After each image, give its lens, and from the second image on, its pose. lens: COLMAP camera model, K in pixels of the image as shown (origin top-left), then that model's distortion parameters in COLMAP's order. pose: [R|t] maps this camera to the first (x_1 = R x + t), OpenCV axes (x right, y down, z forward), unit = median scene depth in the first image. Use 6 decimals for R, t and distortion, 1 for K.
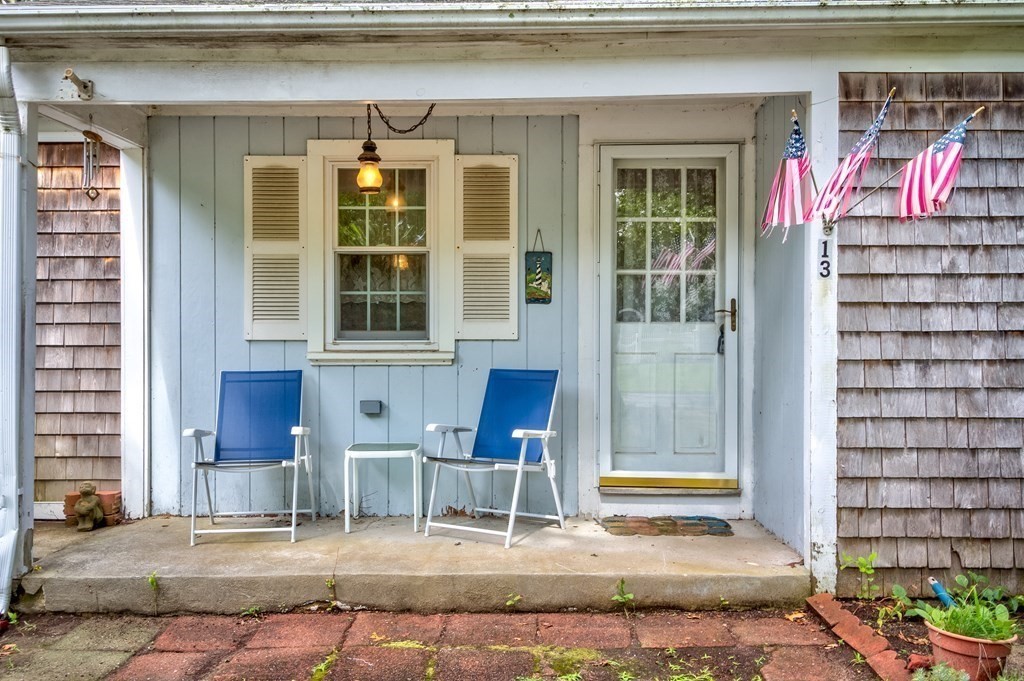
lens RADIAL K [[878.6, 0, 517.2], [0, 878.6, 342.4], [0, 0, 1]] dist [0.002169, -0.004151]
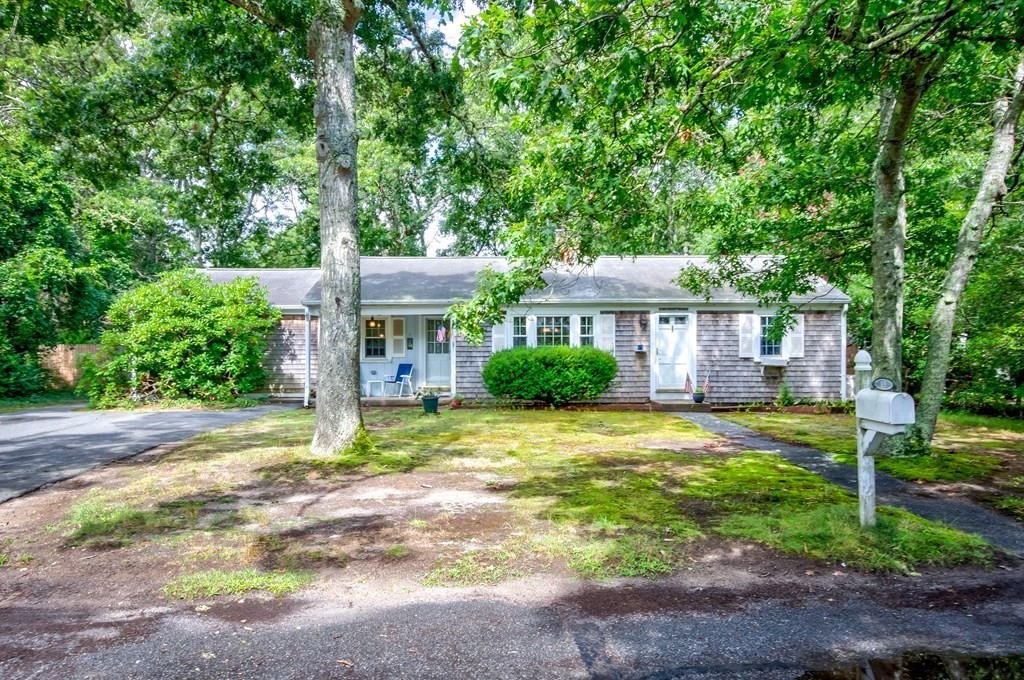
lens RADIAL K [[712.8, 0, 505.3], [0, 712.8, 350.9], [0, 0, 1]] dist [0.013162, 0.001781]
pose [[0.999901, -0.004032, 0.013445, 0.485181], [0.004007, 0.999990, 0.001885, -0.042413], [-0.013453, -0.001831, 0.999908, -2.797876]]
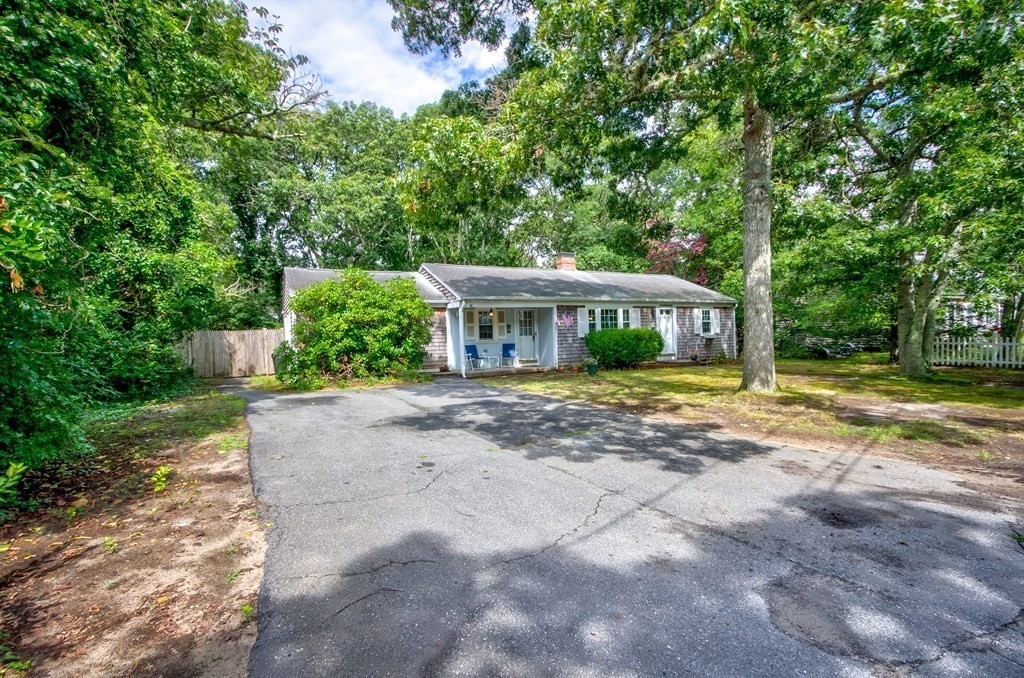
lens RADIAL K [[488.9, 0, 509.3], [0, 488.9, 331.5], [0, 0, 1]] dist [-0.016866, 0.003571]
pose [[0.873829, -0.019638, 0.485837, -1.725638], [0.024974, 0.999678, -0.004510, -0.039700], [-0.485592, 0.016074, 0.874038, -2.133071]]
